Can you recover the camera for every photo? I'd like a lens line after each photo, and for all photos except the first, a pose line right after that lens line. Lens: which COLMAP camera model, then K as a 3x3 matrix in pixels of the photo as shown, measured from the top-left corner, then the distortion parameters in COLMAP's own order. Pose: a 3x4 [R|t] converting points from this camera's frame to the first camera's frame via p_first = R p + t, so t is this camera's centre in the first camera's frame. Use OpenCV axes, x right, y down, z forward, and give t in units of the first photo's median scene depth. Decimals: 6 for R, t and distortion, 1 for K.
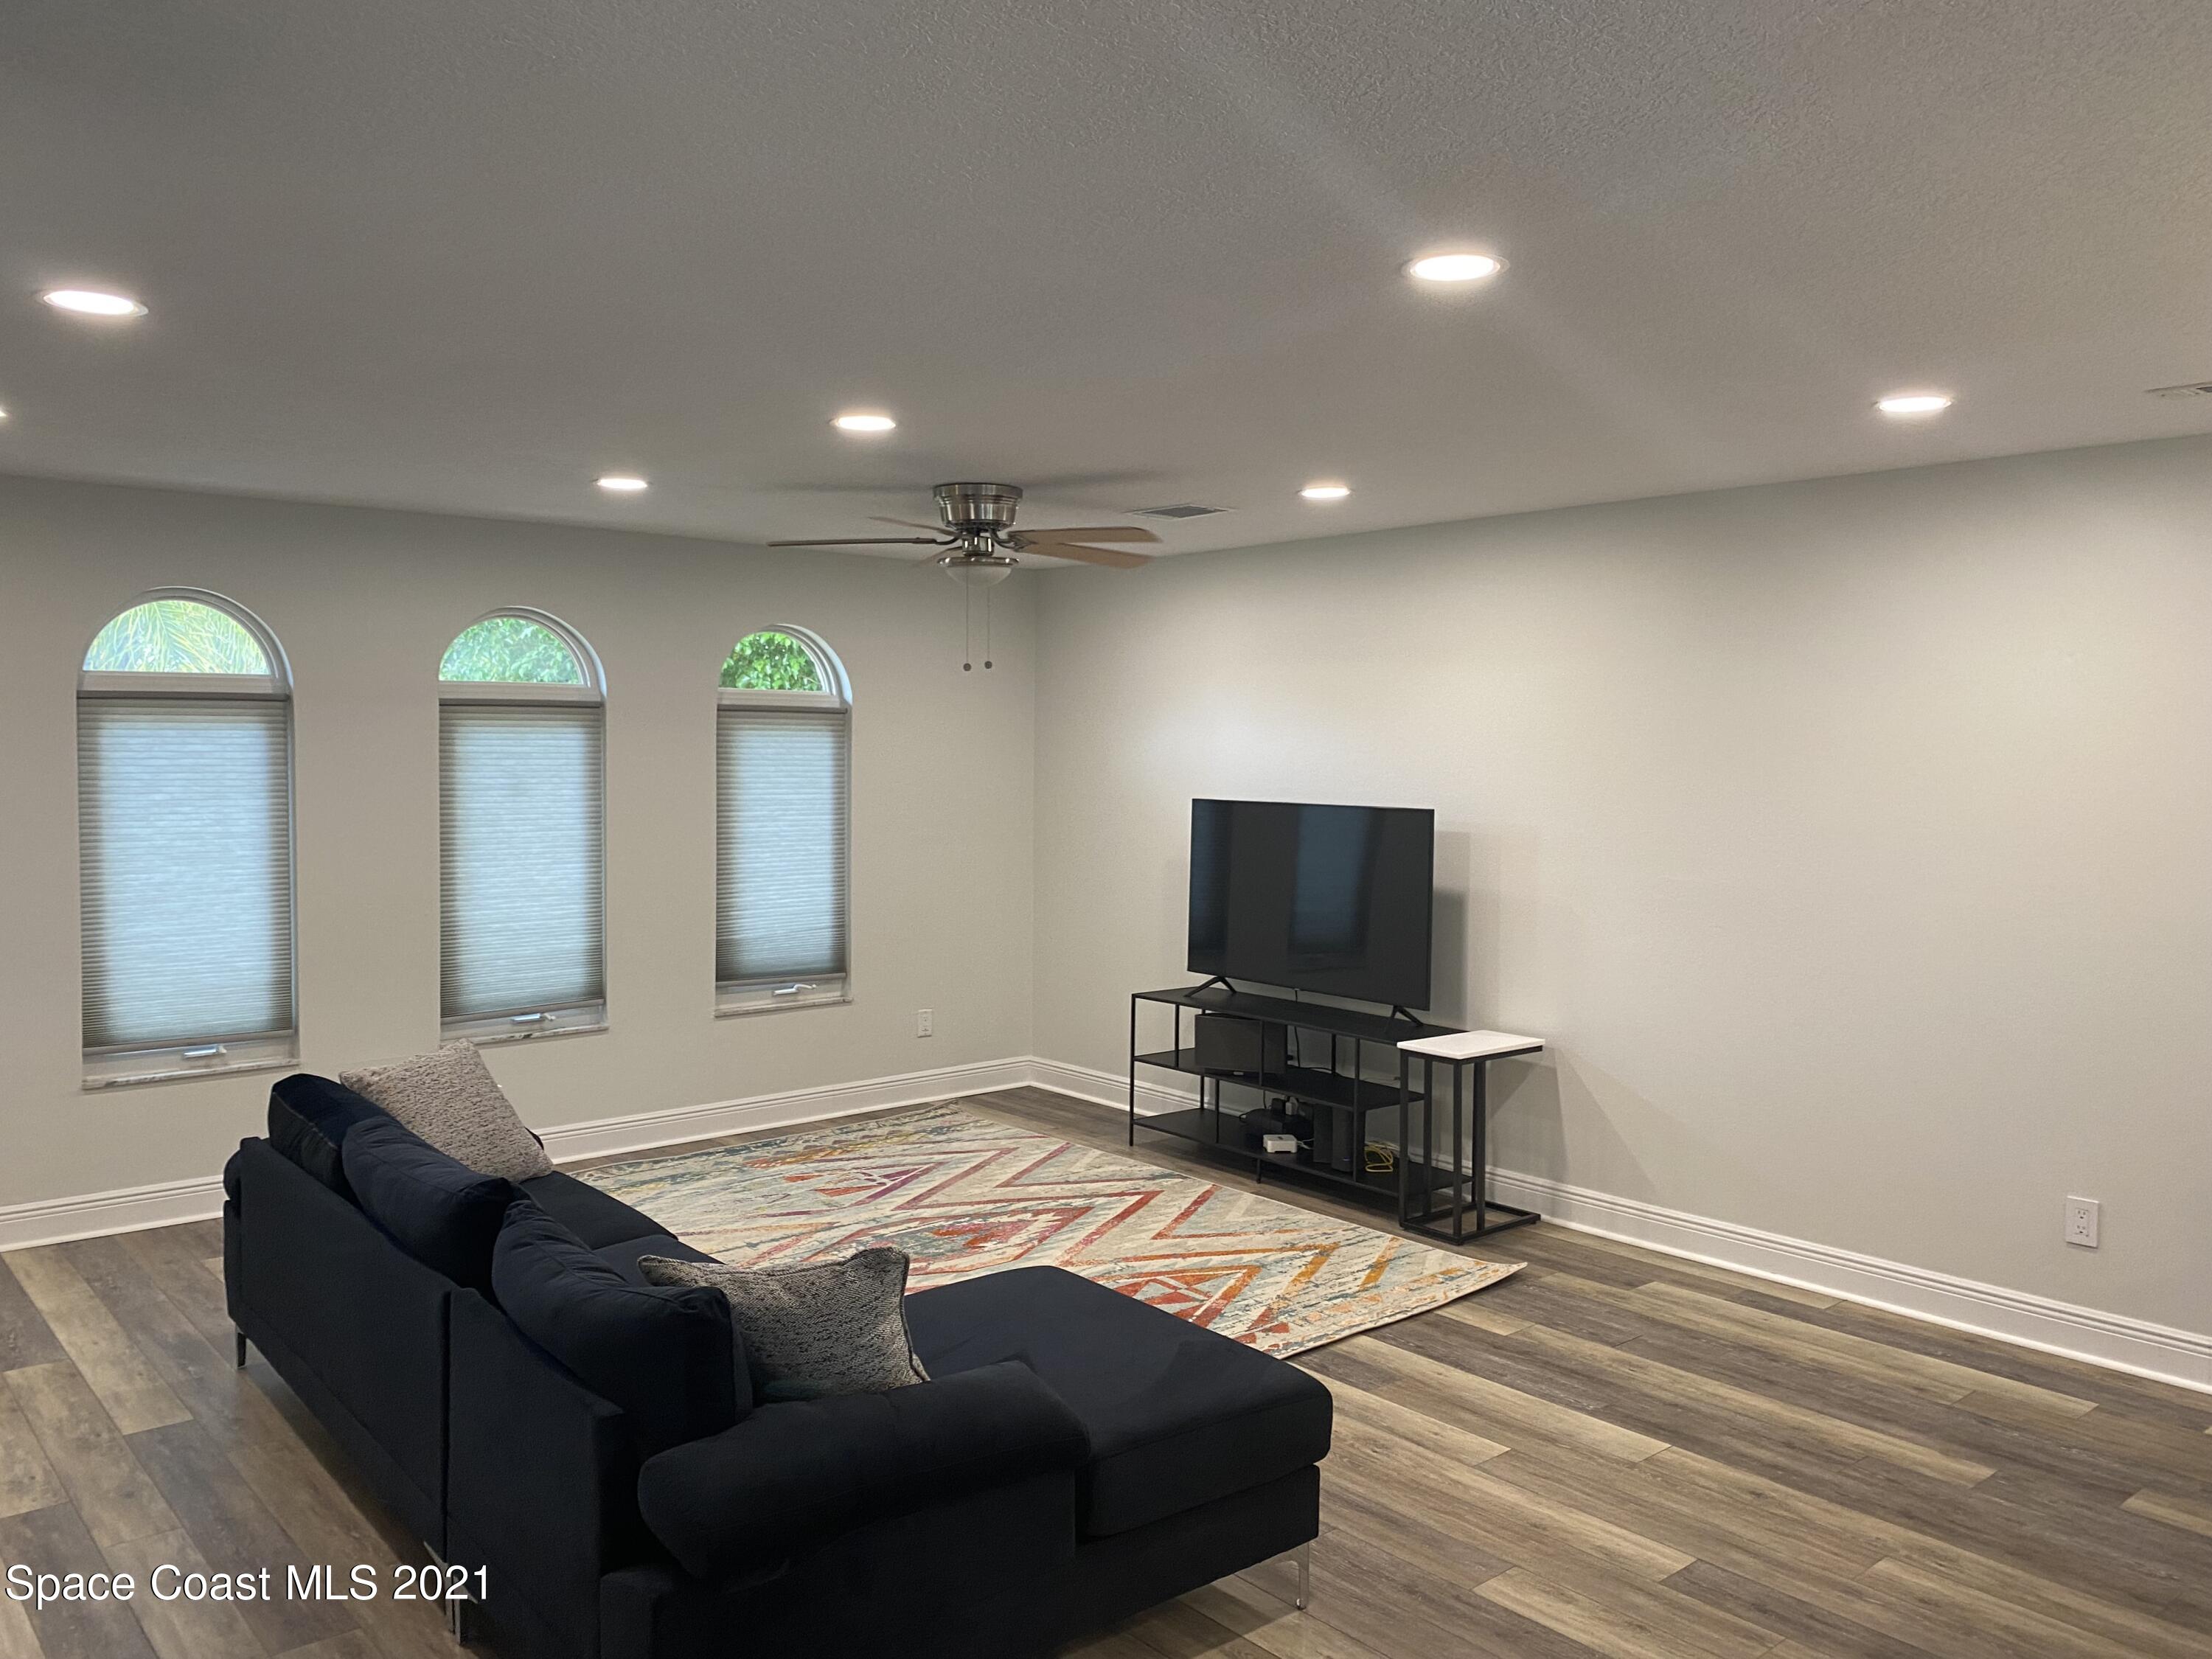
lens RADIAL K [[1683.9, 0, 1114.3], [0, 1683.9, 810.1], [0, 0, 1]] dist [0.046855, -0.051695]
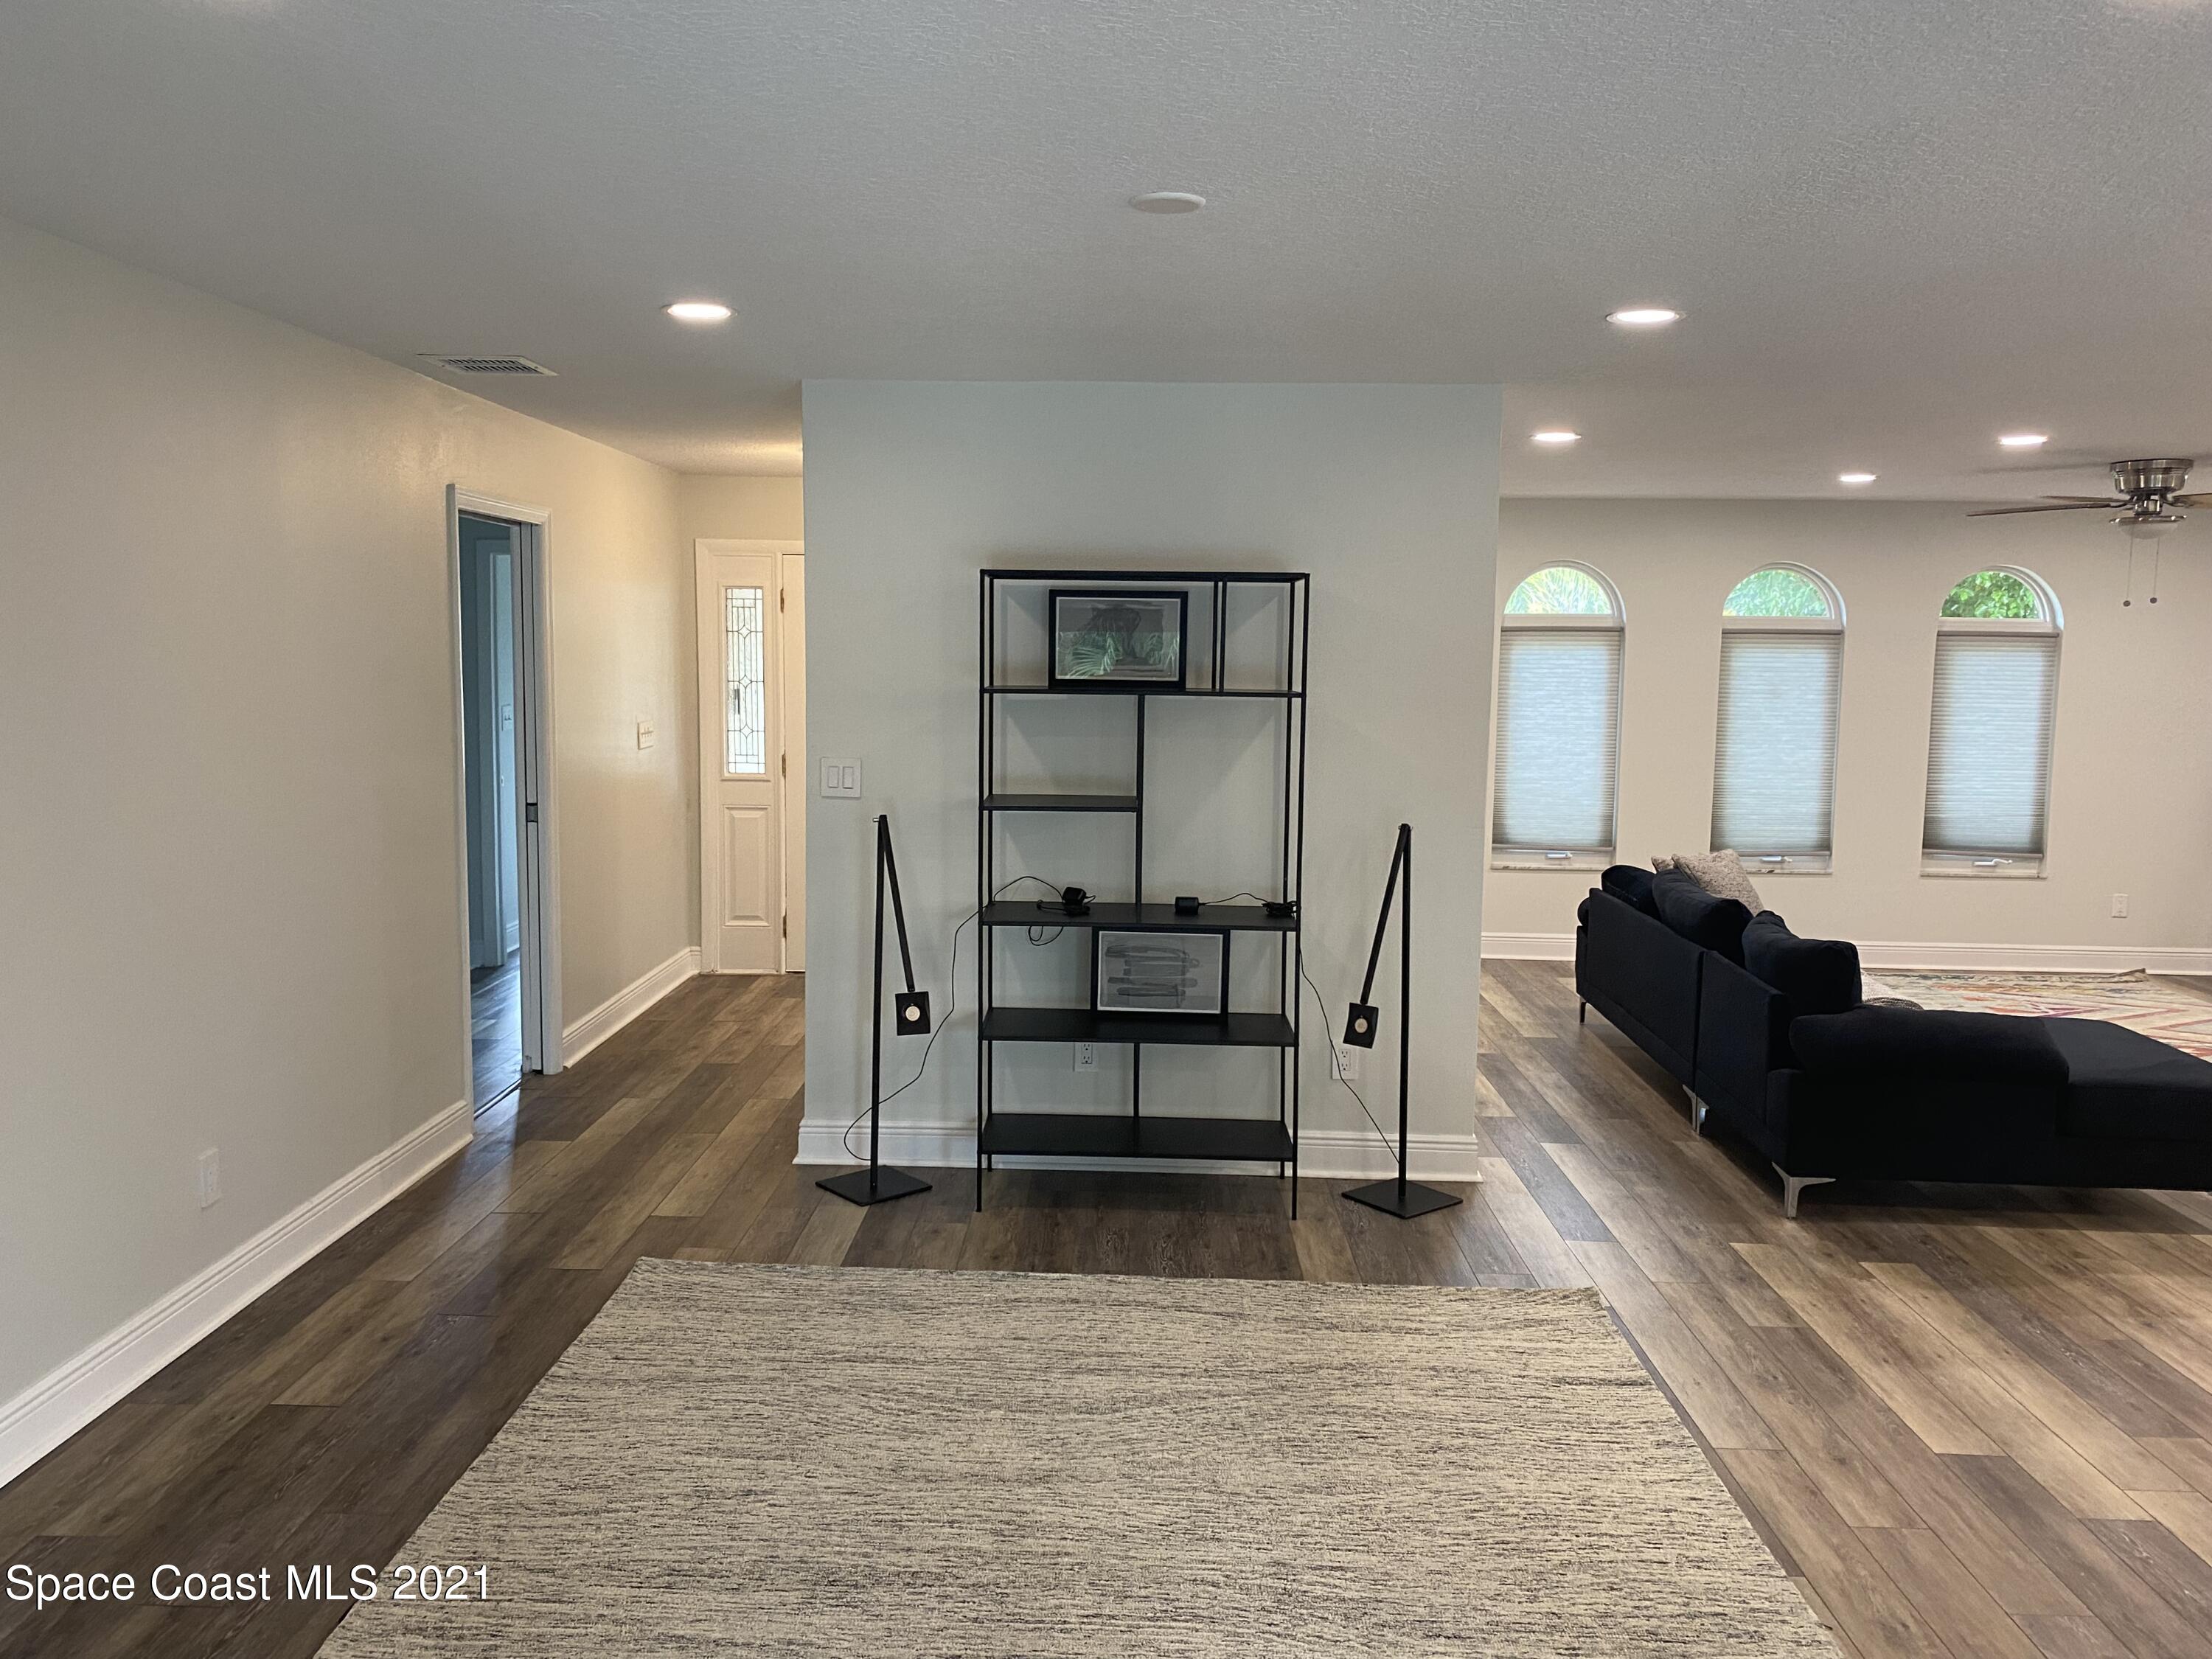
lens RADIAL K [[1683.9, 0, 1073.2], [0, 1683.9, 801.2], [0, 0, 1]] dist [0.046855, -0.051695]
pose [[0.733581, 0.065478, -0.676441, 0.190812], [-0.037029, 0.997720, 0.056420, 0.020295], [0.678593, -0.016340, 0.734333, -0.456083]]
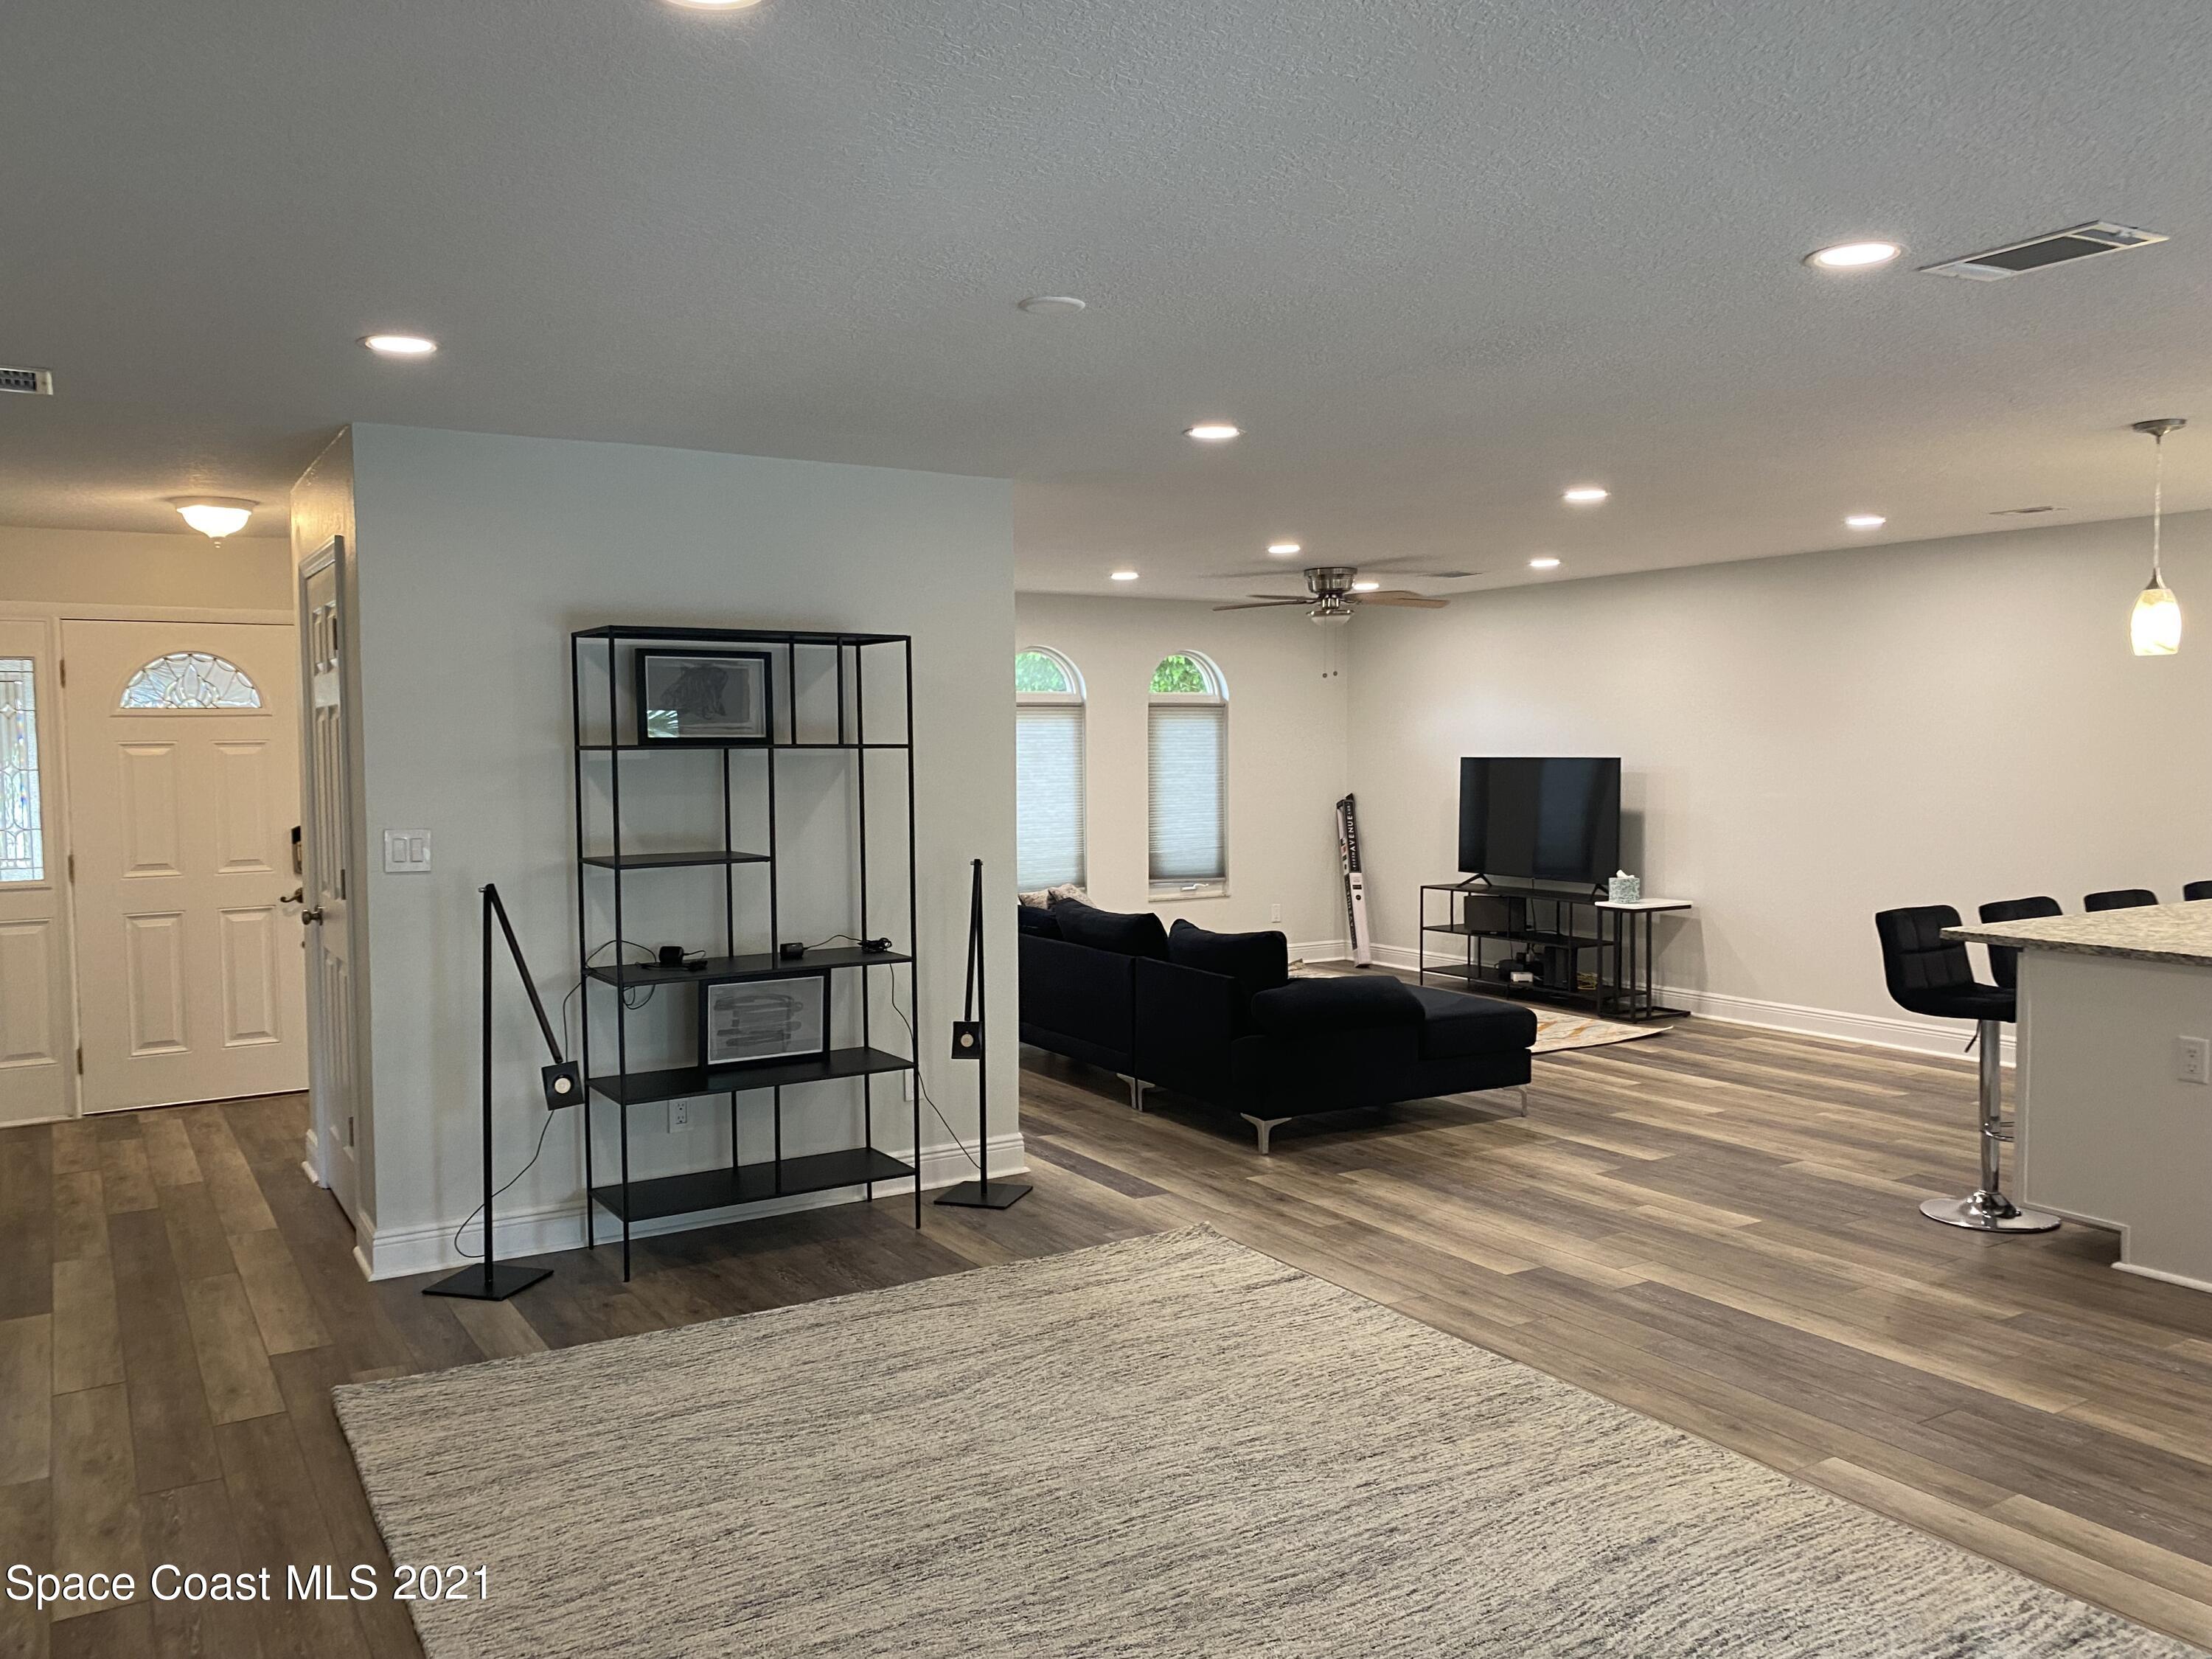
lens RADIAL K [[1683.9, 0, 1088.3], [0, 1683.9, 817.9], [0, 0, 1]] dist [0.046855, -0.051695]
pose [[0.986311, -0.010495, -0.164559, -0.040522], [0.010726, 0.999942, 0.000515, 0.050442], [0.164544, -0.002273, 0.986367, -0.649531]]
